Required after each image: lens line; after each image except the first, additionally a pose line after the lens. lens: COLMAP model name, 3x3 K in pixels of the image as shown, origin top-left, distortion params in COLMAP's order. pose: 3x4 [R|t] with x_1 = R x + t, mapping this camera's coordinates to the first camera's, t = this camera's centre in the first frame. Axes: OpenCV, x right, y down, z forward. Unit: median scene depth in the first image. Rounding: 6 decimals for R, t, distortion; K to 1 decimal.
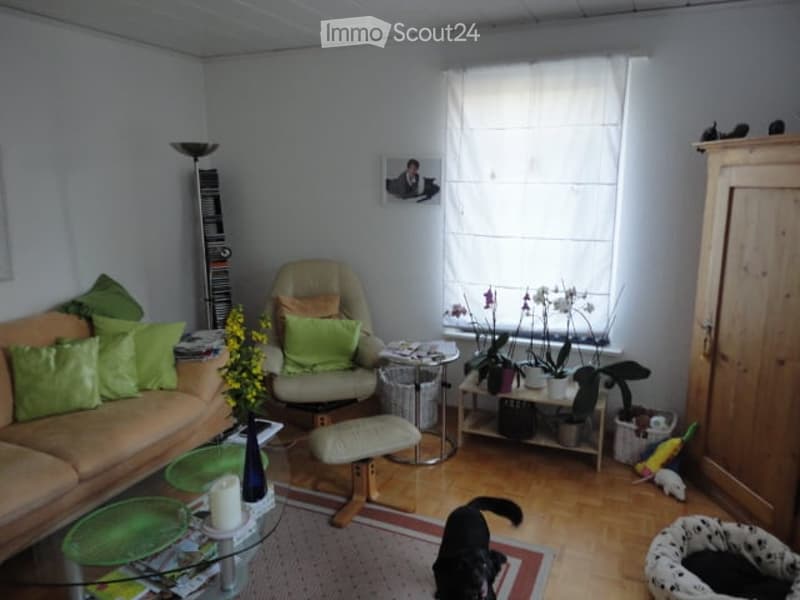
lens RADIAL K [[582.3, 0, 399.7], [0, 582.3, 296.3], [0, 0, 1]] dist [-0.004808, 0.011415]
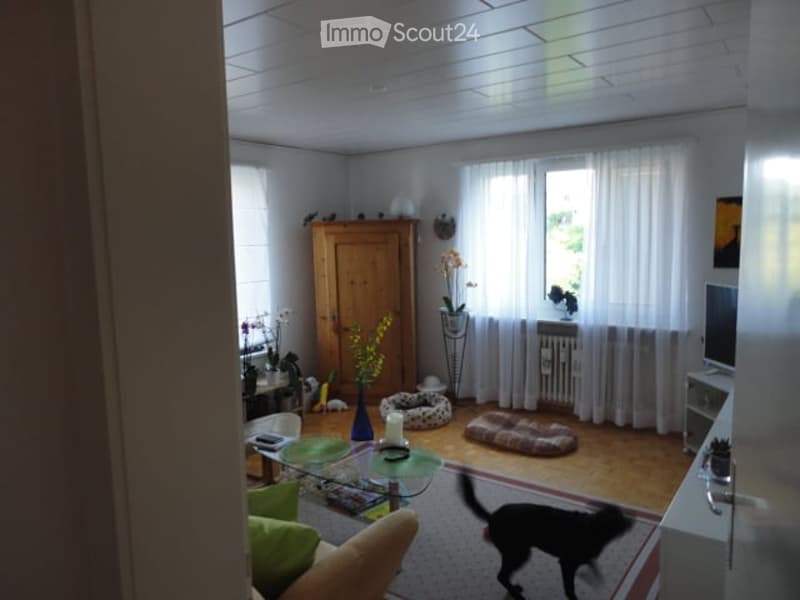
lens RADIAL K [[582.3, 0, 399.7], [0, 582.3, 296.3], [0, 0, 1]] dist [-0.004808, 0.011415]
pose [[0.214594, -0.105938, 0.970941, -0.974749], [0.215722, 0.974691, 0.058668, -0.060329], [-0.952582, 0.196864, 0.232016, 0.261177]]
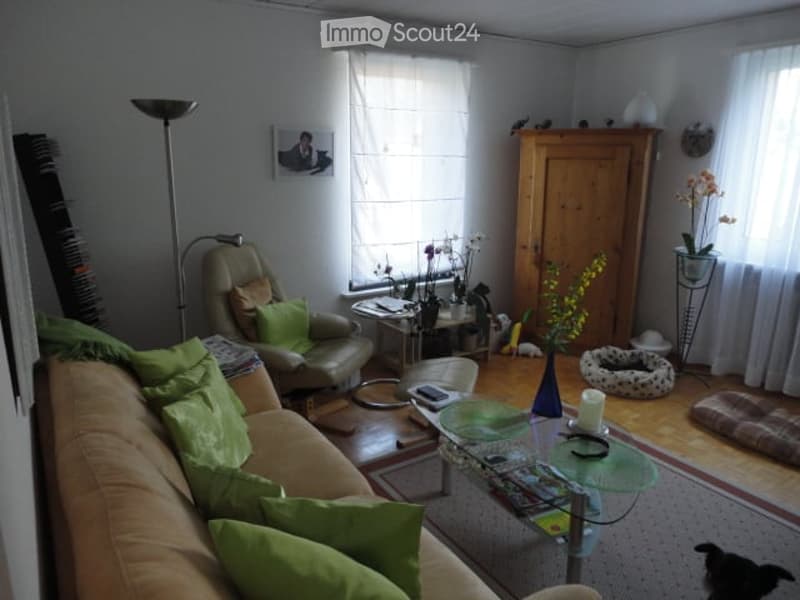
lens RADIAL K [[582.3, 0, 399.7], [0, 582.3, 296.3], [0, 0, 1]] dist [-0.004808, 0.011415]
pose [[0.554412, -0.193111, 0.809528, -0.769245], [0.157425, 0.979480, 0.125839, -0.057285], [-0.817218, 0.057674, 0.573436, 0.305514]]
